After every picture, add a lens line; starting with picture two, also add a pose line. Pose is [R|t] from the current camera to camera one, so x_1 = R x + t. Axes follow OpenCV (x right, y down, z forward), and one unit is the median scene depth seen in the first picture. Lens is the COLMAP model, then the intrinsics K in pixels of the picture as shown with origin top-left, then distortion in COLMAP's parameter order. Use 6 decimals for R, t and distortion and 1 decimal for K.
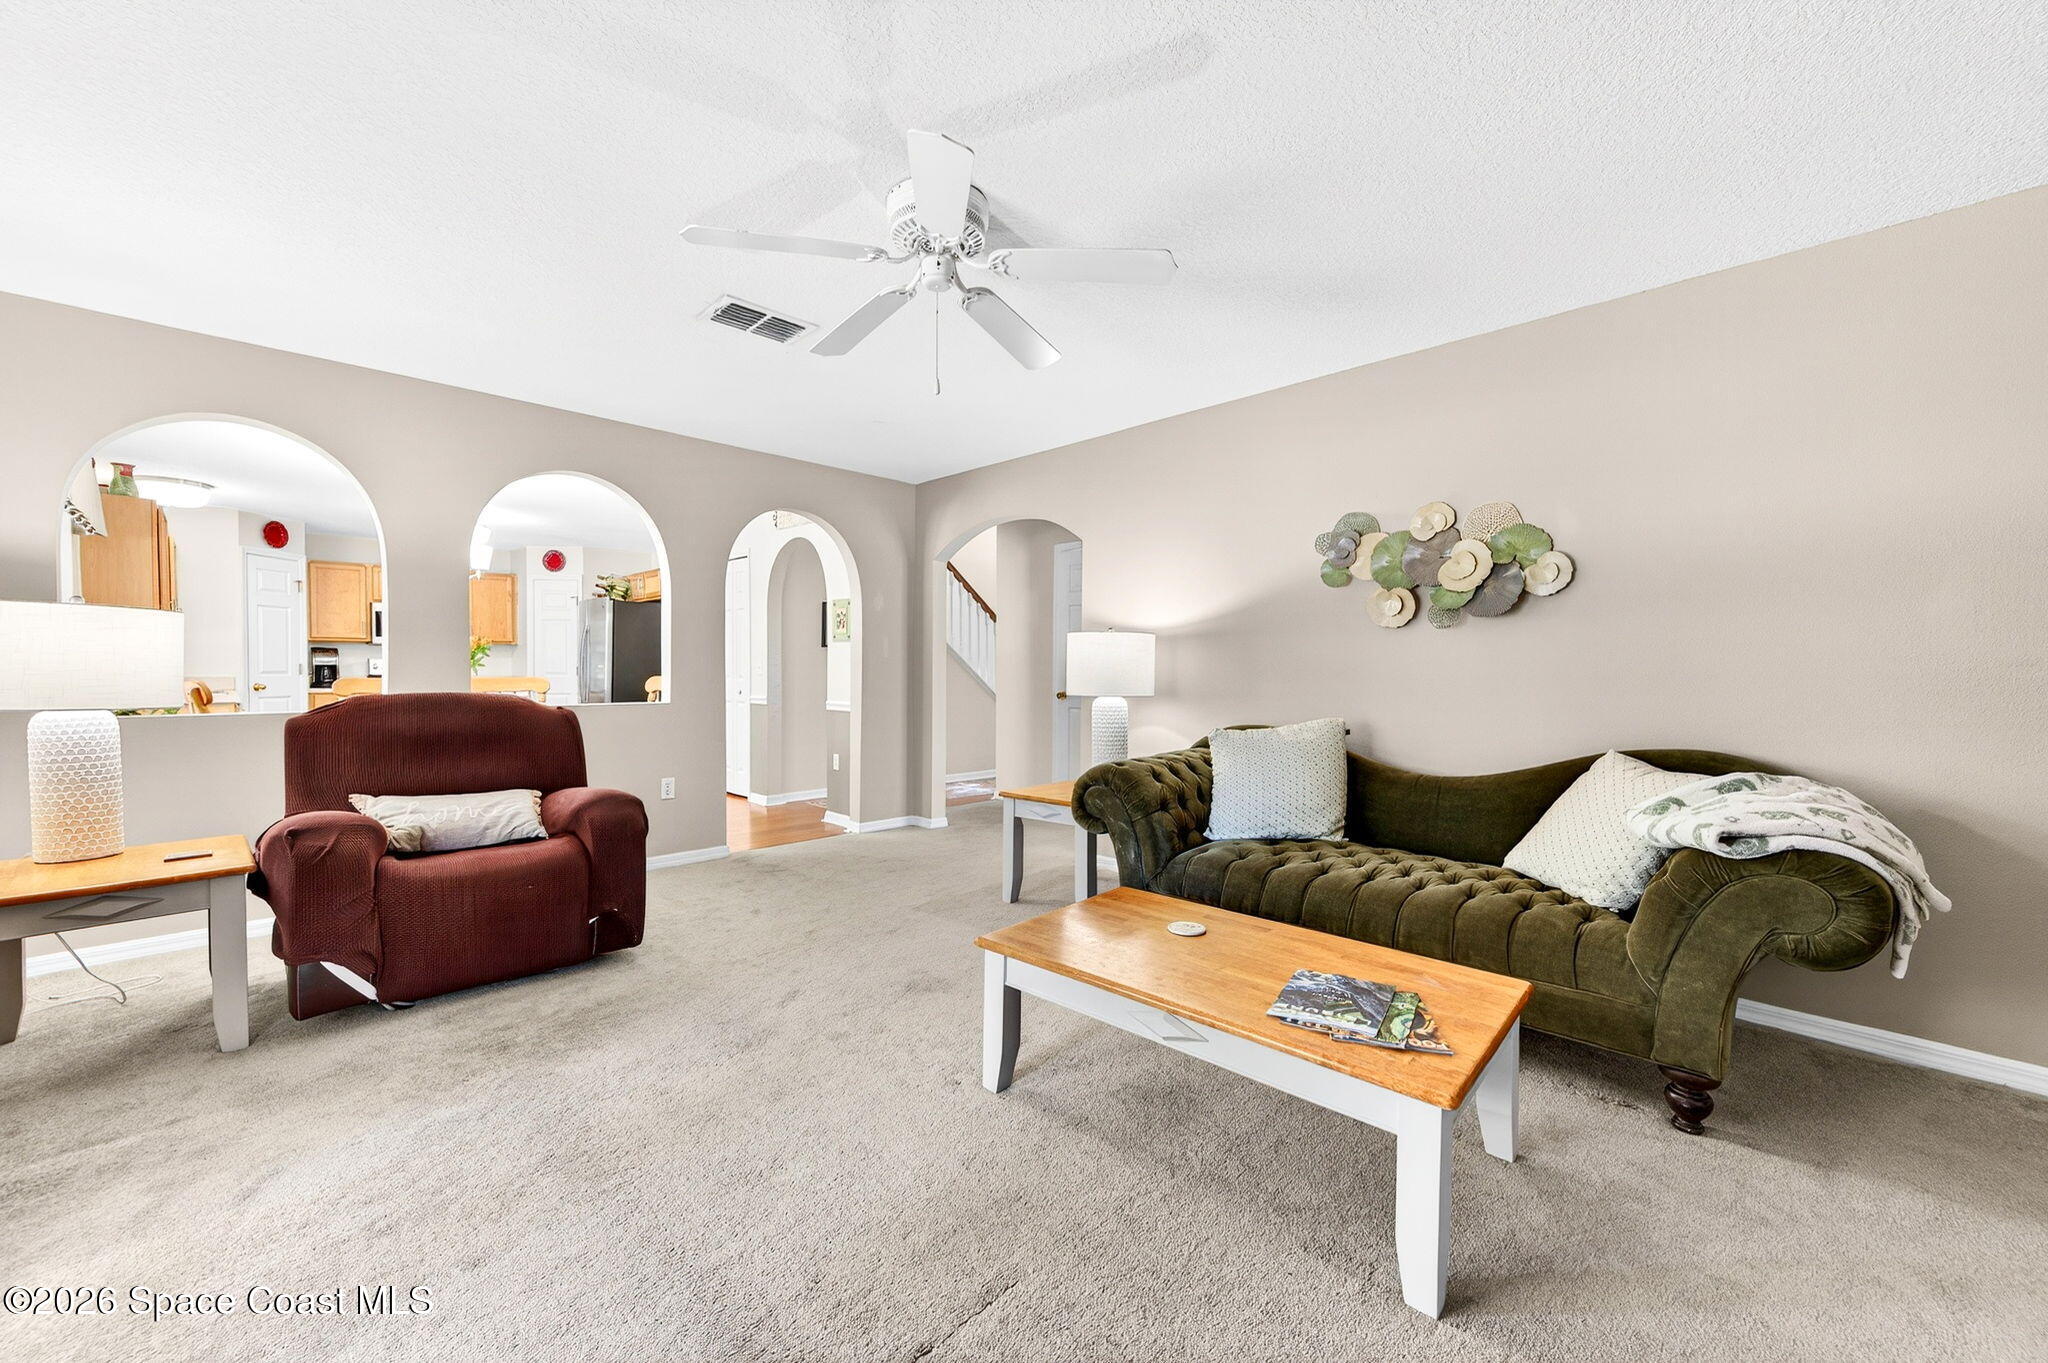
lens RADIAL K [[794.6, 0, 1033.0], [0, 794.6, 686.5], [0, 0, 1]] dist [0.003325, 0.000049]
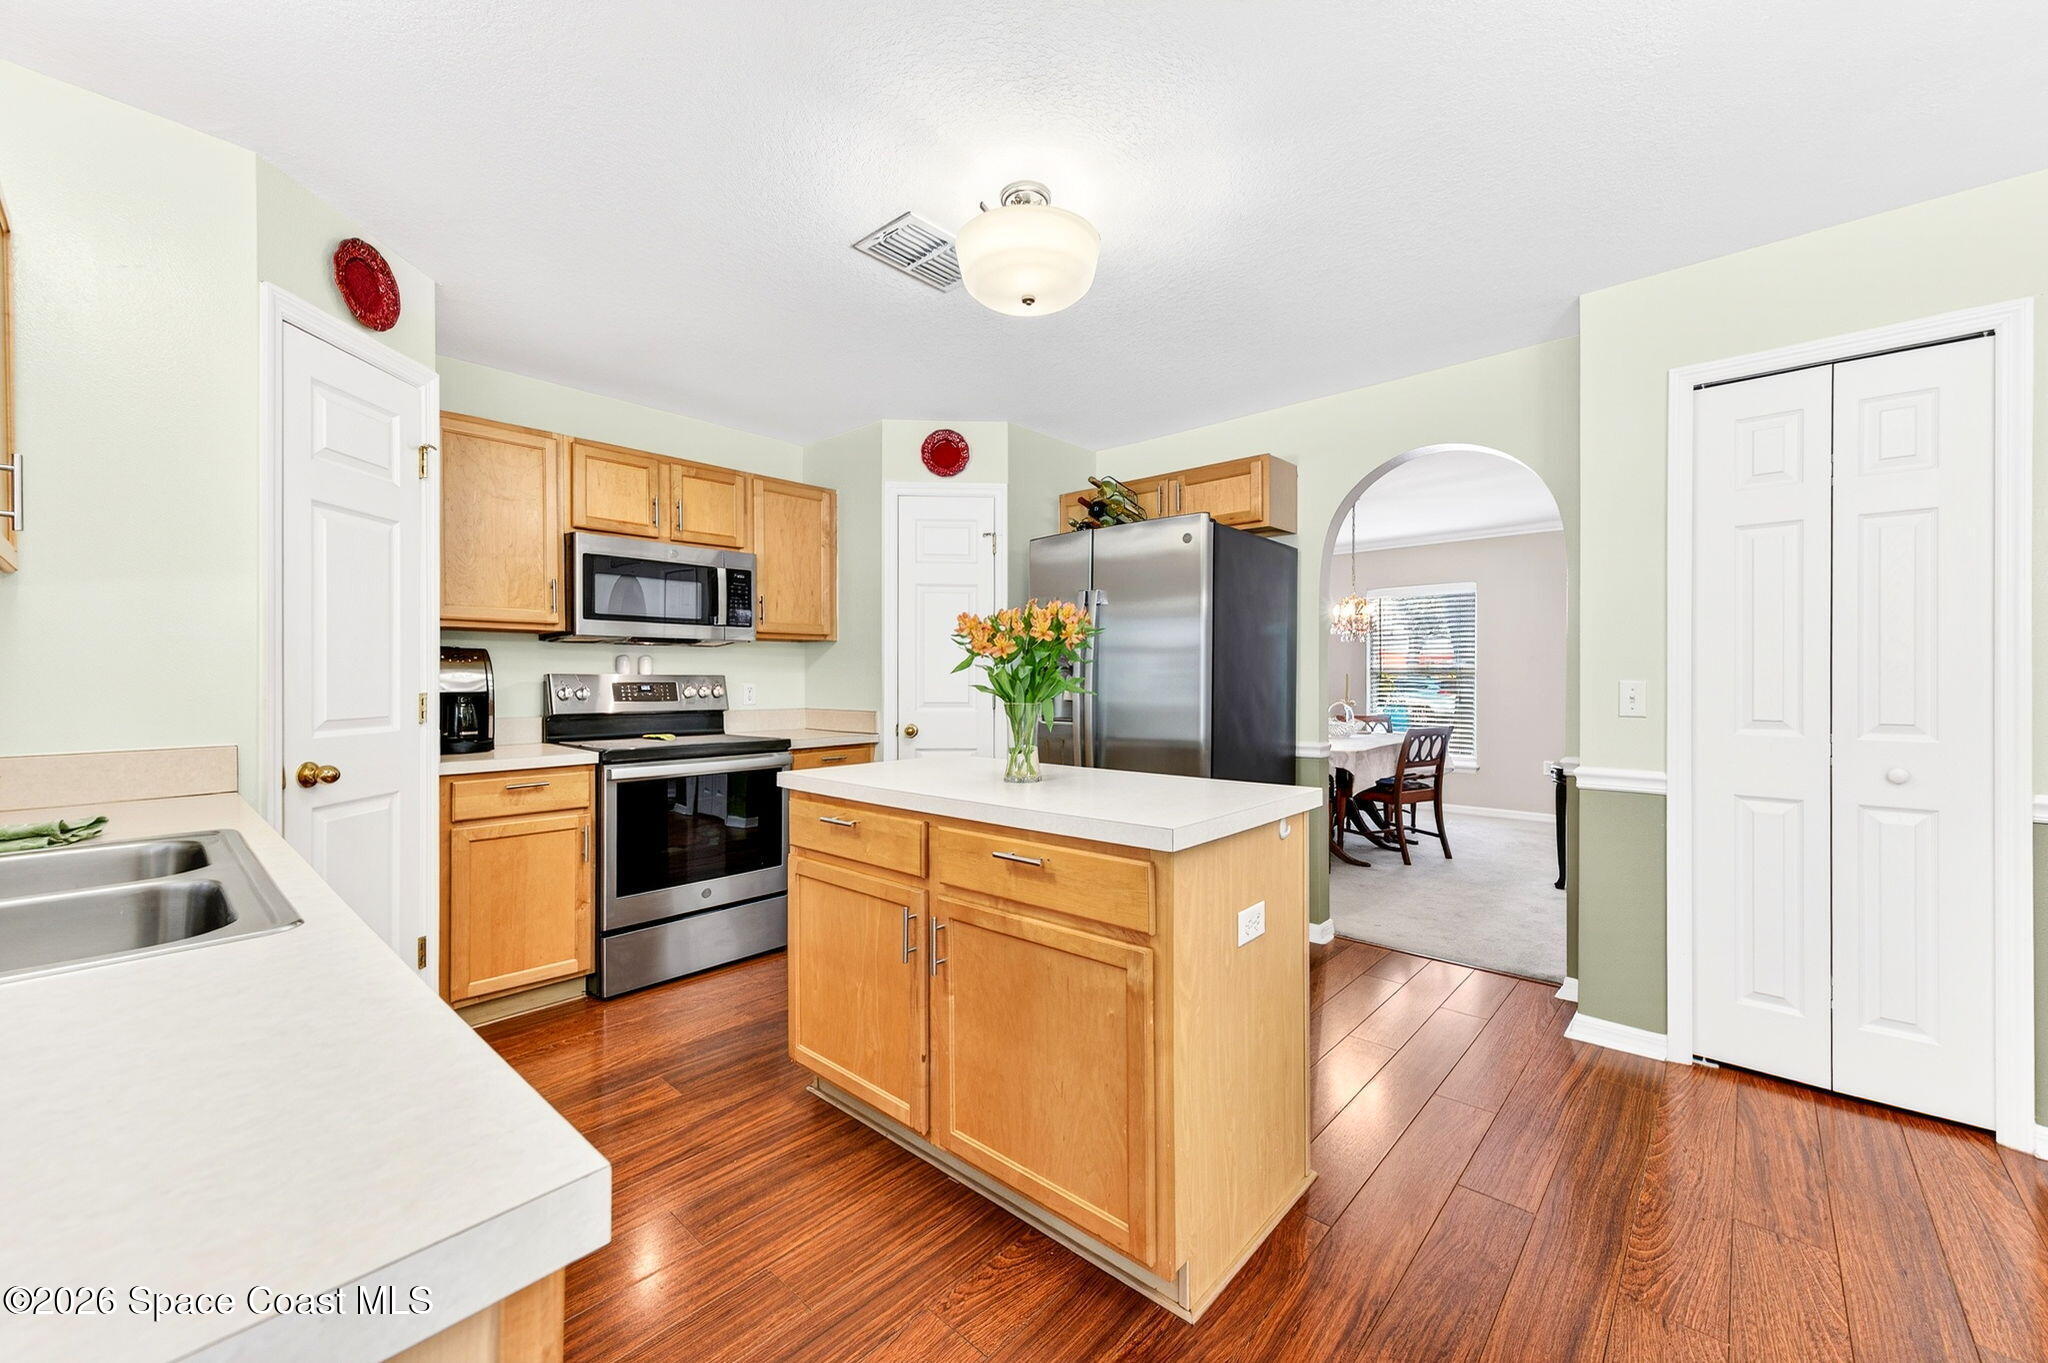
lens RADIAL K [[794.6, 0, 1037.5], [0, 794.6, 679.8], [0, 0, 1]] dist [0.003325, 0.000049]
pose [[0.998268, -0.008489, 0.058213, -0.648656], [0.009693, 0.999744, -0.020444, -0.022975], [-0.058025, 0.020973, 0.998095, 0.619215]]
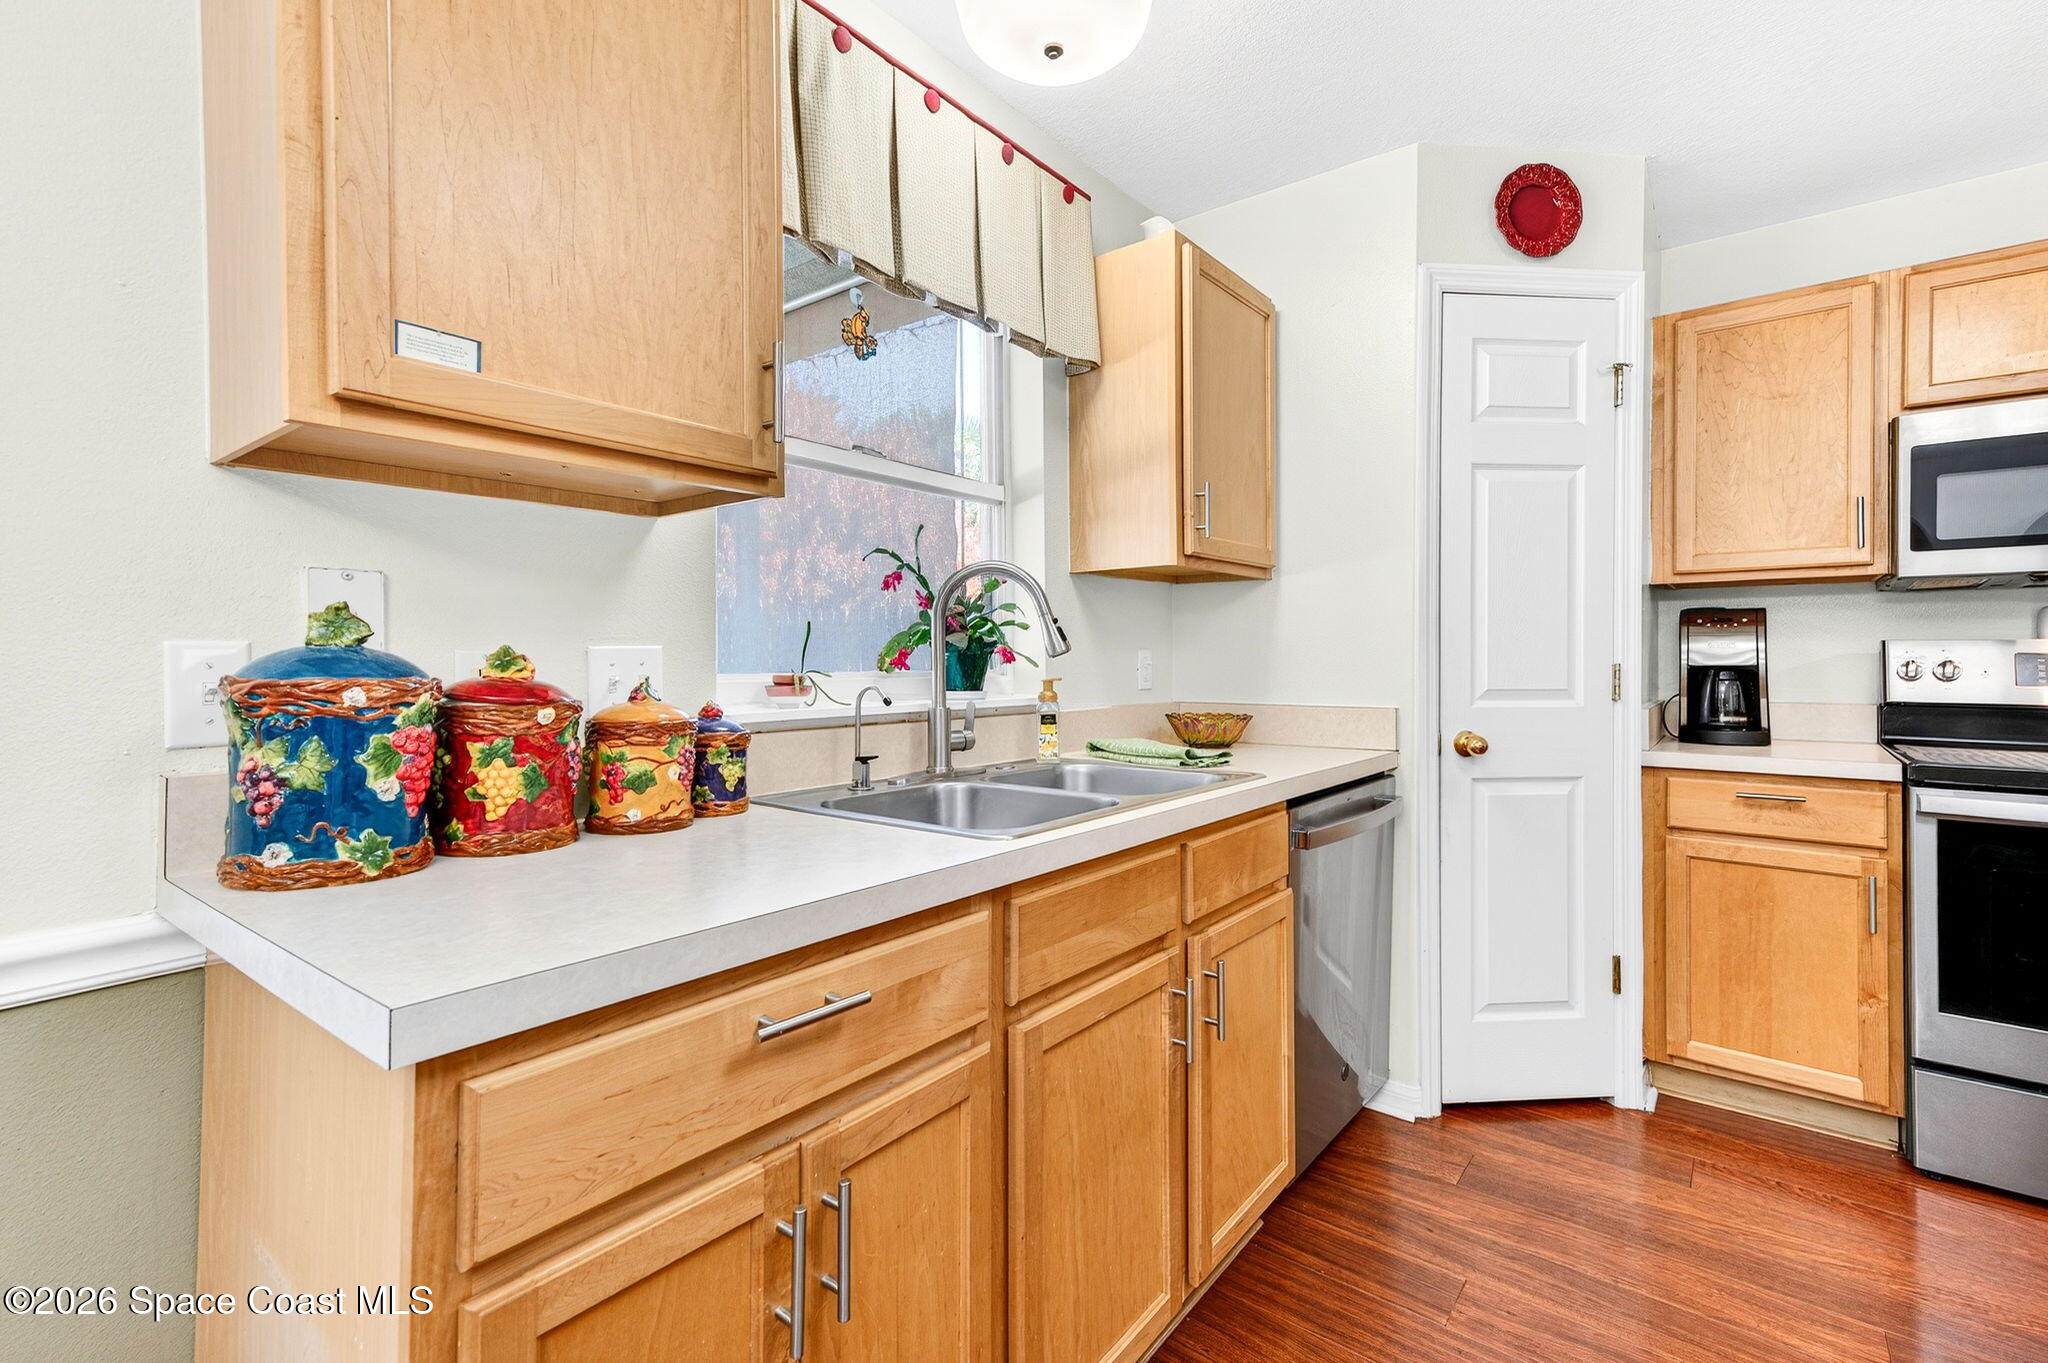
lens RADIAL K [[936.2, 0, 1033.3], [0, 936.2, 665.2], [0, 0, 1]] dist [0.015199, 0.000678]
pose [[0.113405, -0.001169, -0.993548, -0.584881], [-0.023396, 0.999719, -0.003847, -0.020360], [0.993273, 0.023681, 0.113346, 0.723654]]
